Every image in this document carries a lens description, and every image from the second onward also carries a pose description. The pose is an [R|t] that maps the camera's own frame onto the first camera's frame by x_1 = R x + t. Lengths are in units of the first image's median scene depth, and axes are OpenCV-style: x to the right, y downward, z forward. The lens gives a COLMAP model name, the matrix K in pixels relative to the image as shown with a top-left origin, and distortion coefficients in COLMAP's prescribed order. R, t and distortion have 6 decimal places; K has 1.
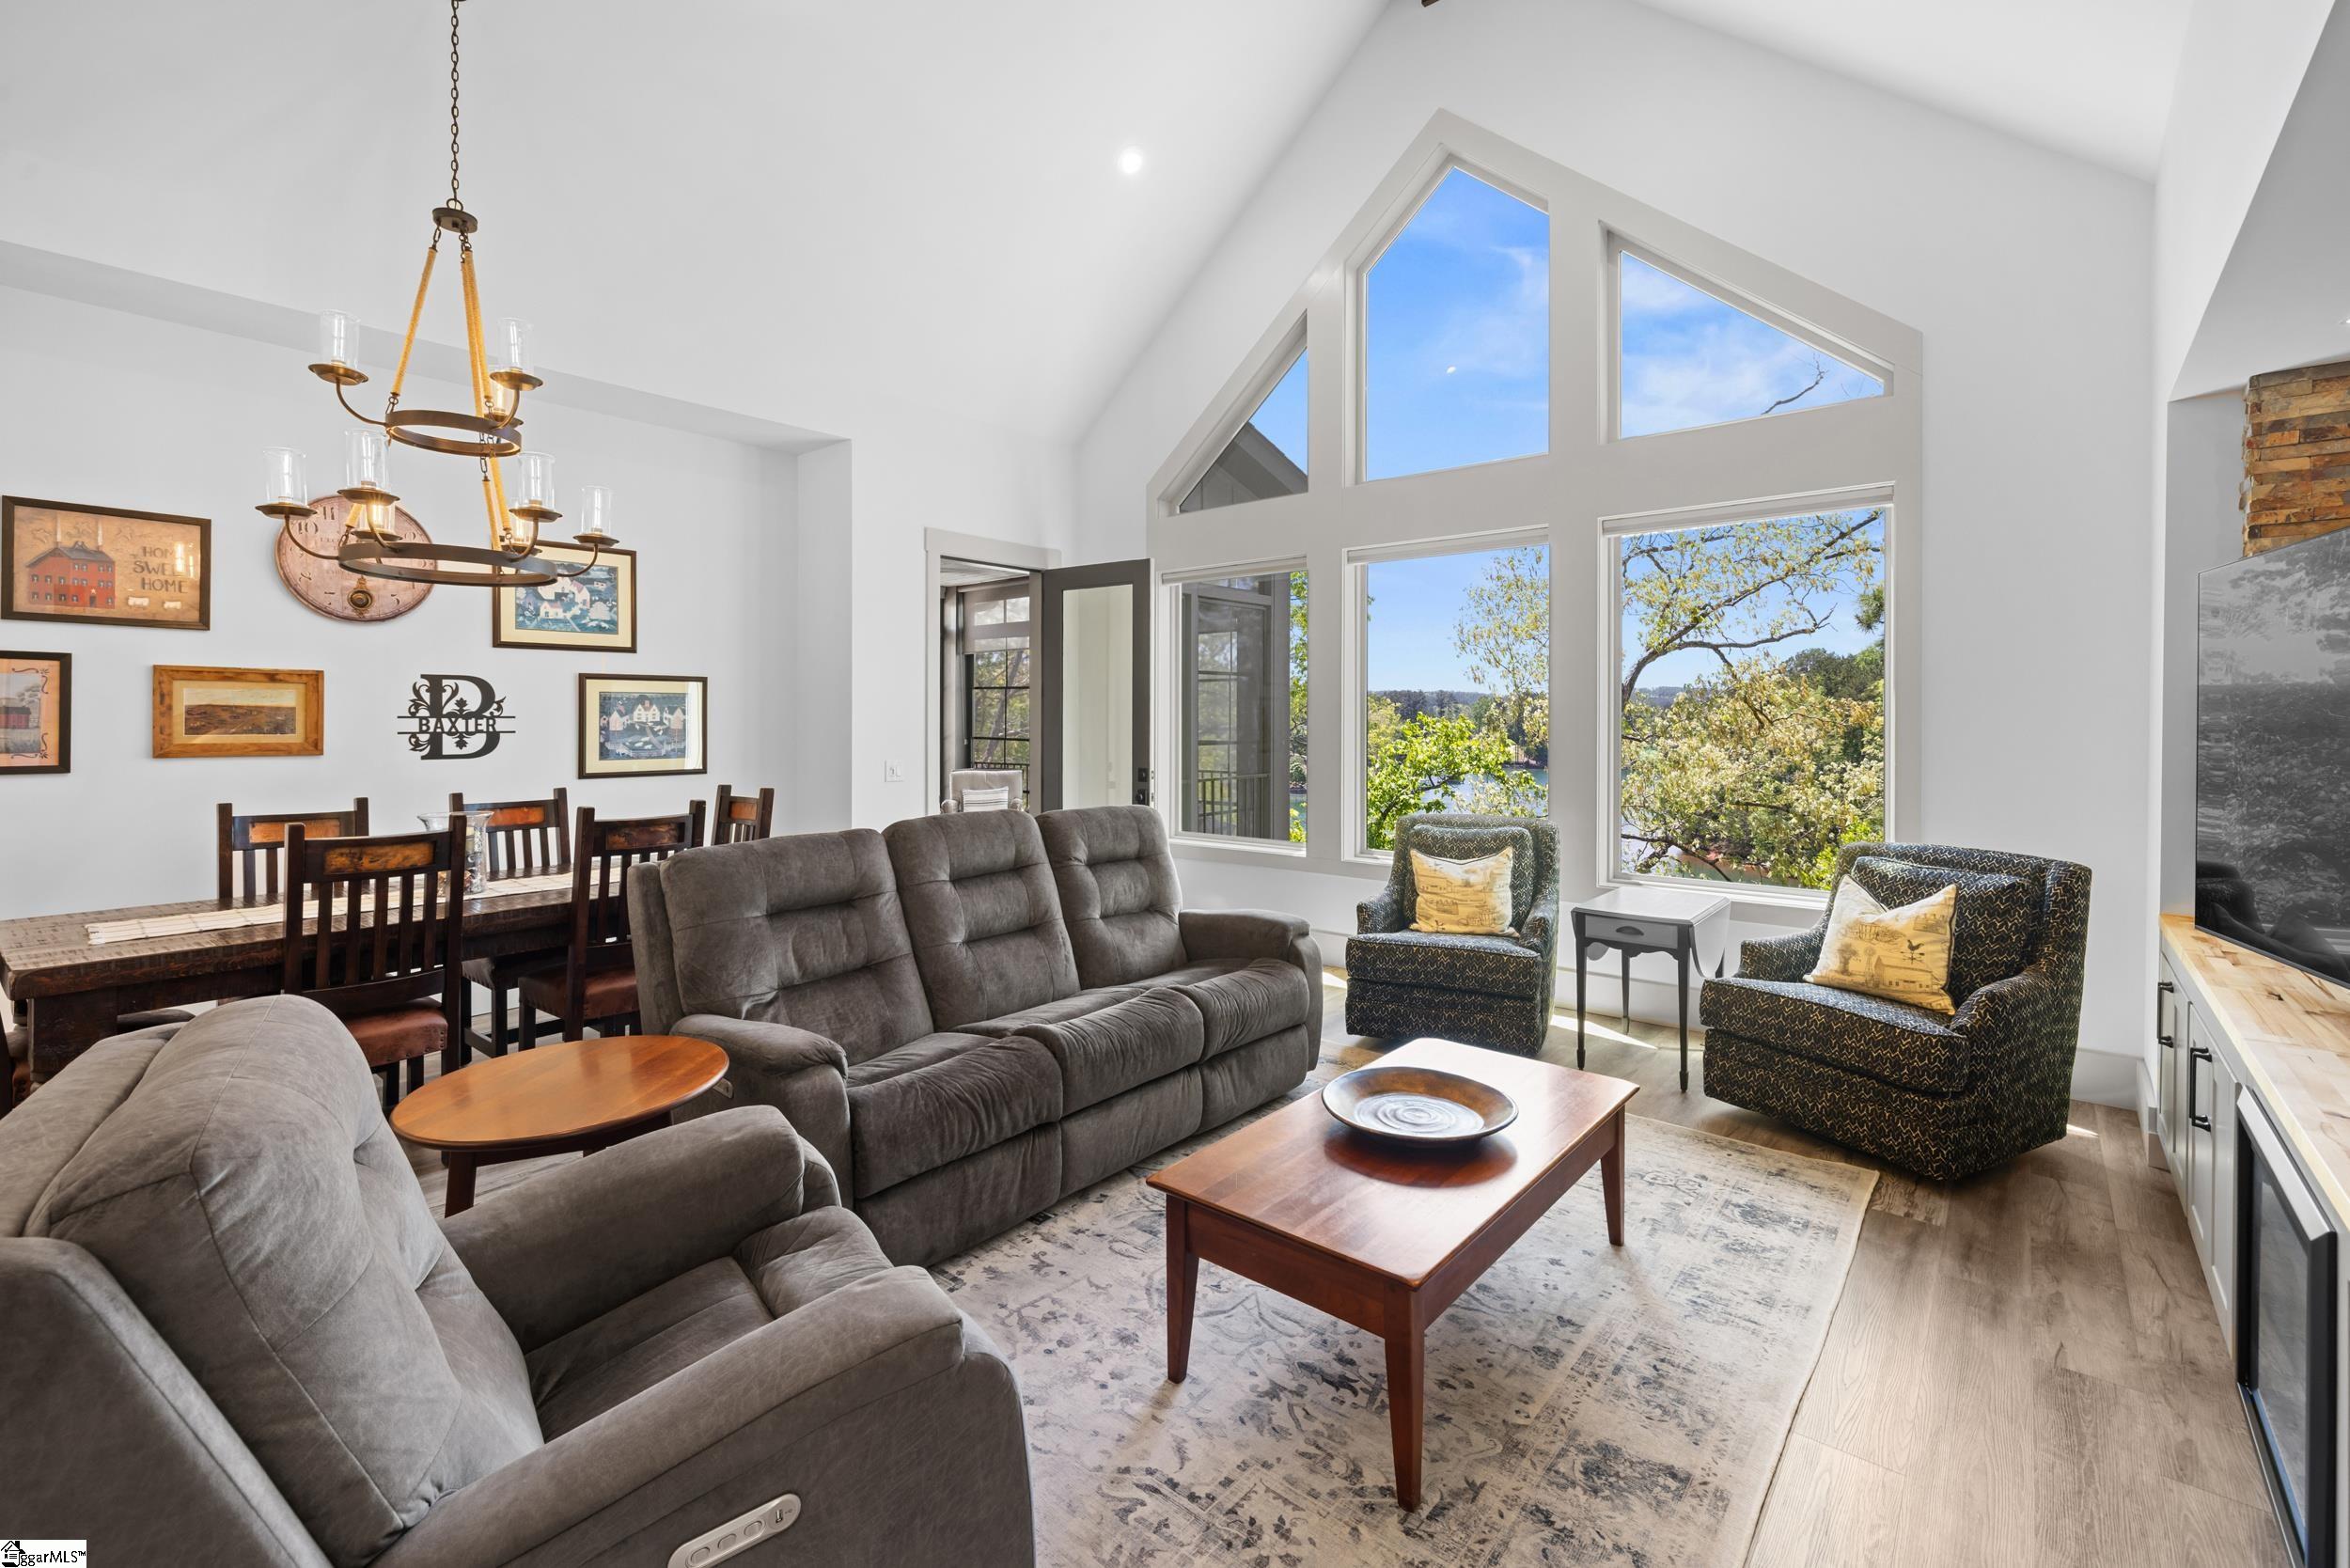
lens RADIAL K [[1001.0, 0, 1178.0], [0, 1001.0, 725.1], [0, 0, 1]] dist [0.002418, 0.000472]
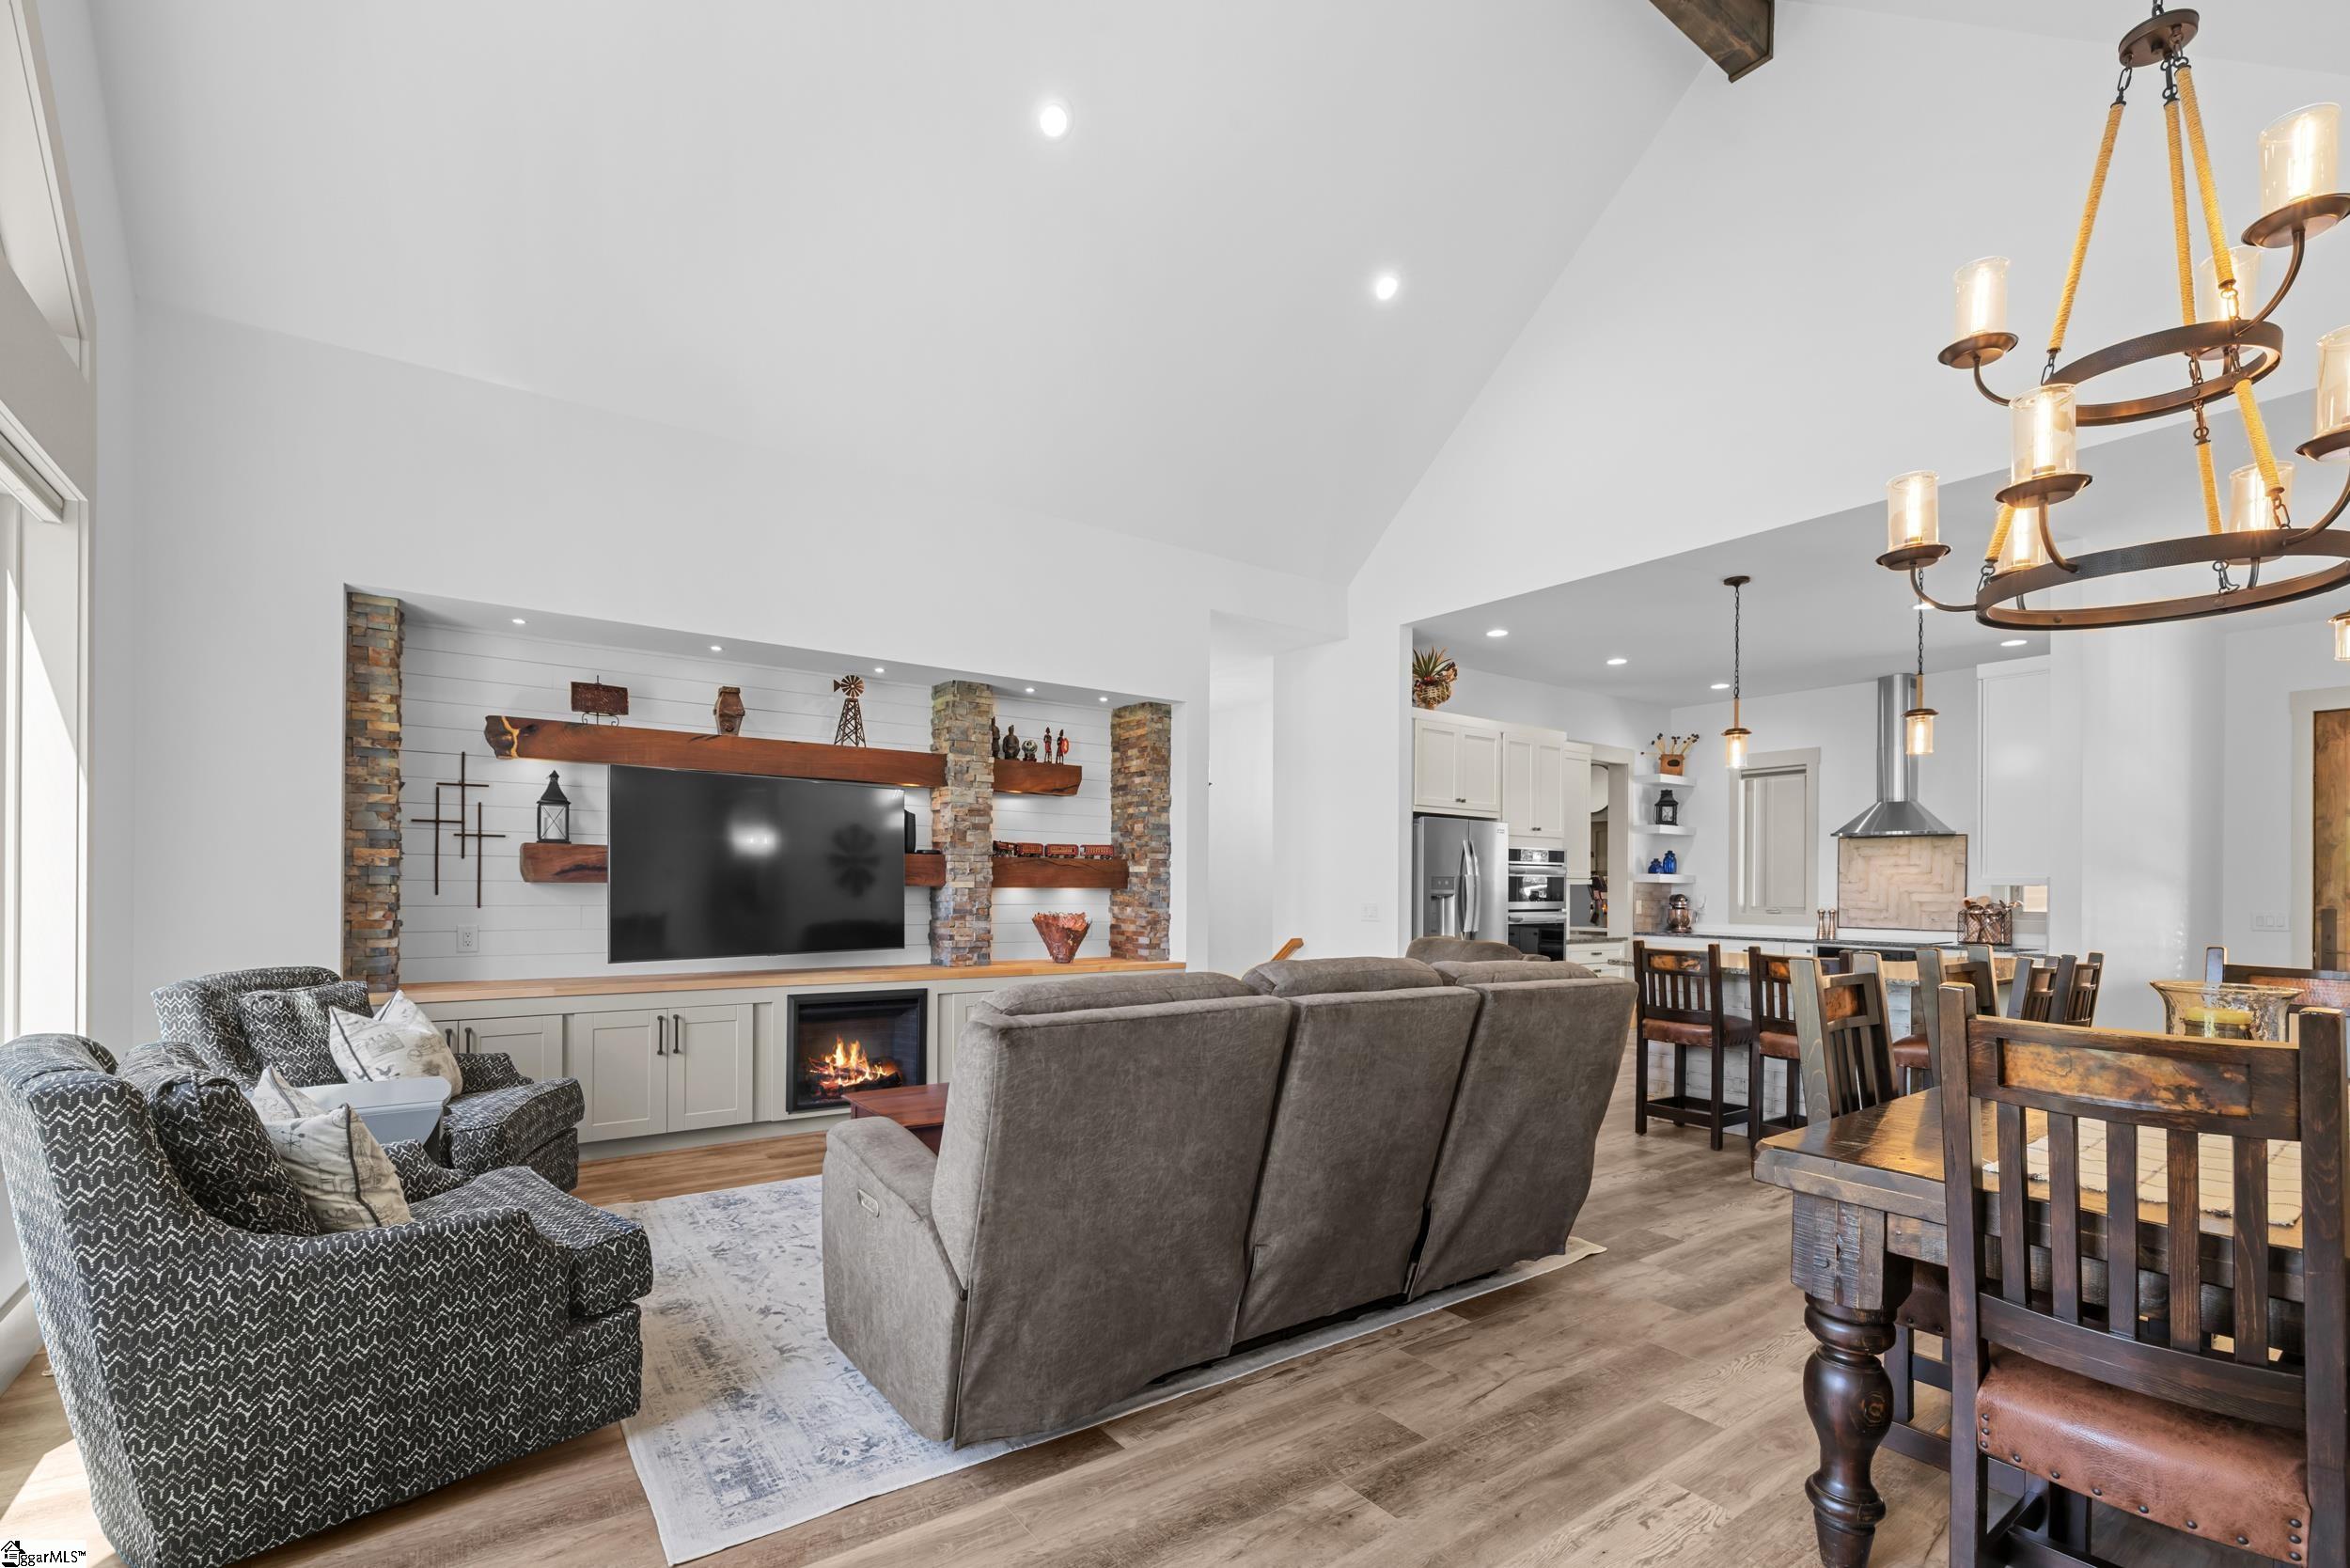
lens RADIAL K [[1036.3, 0, 1172.4], [0, 1036.3, 887.4], [0, 0, 1]] dist [0.002095, 0.000484]
pose [[-0.969689, -0.009999, 0.244138, -0.235274], [-0.009490, 0.999950, 0.003262, 0.029739], [-0.244159, 0.000846, -0.969735, 1.474251]]
